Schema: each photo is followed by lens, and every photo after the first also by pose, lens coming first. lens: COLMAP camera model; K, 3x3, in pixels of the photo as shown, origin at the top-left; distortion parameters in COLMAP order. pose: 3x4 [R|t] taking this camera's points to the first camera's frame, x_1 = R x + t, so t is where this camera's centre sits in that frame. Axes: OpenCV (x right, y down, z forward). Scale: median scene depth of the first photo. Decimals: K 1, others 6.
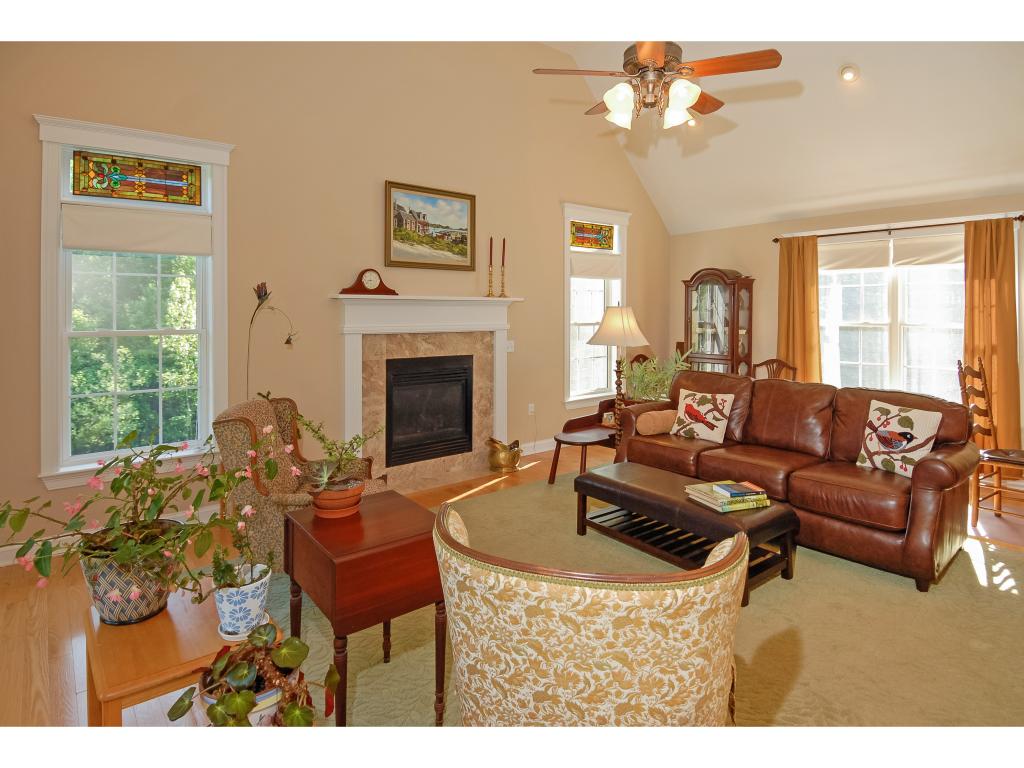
lens RADIAL K [[579.7, 0, 513.0], [0, 579.7, 357.4], [0, 0, 1]] dist [0.022664, -0.057061]
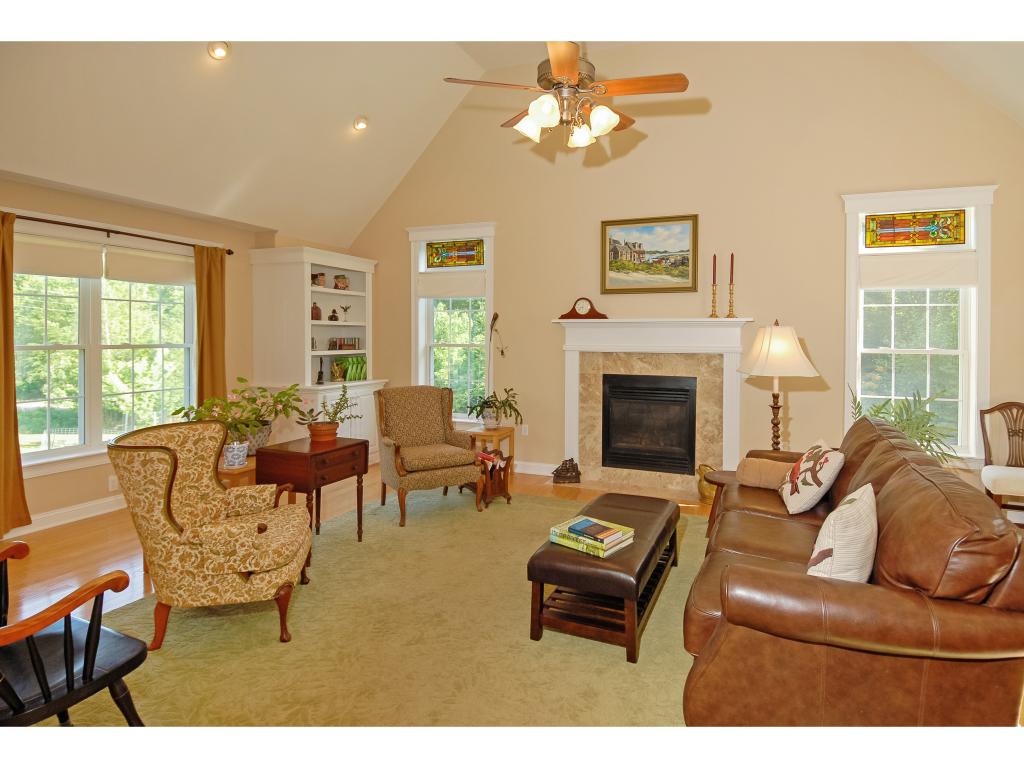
lens RADIAL K [[572.9, 0, 512.0], [0, 572.9, 384.0], [0, 0, 1]] dist [0.021887, -0.051846]
pose [[0.446812, 0.079947, -0.891048, 0.708236], [-0.073675, 0.995904, 0.052411, -0.022722], [0.891589, 0.042230, 0.450872, 0.307546]]
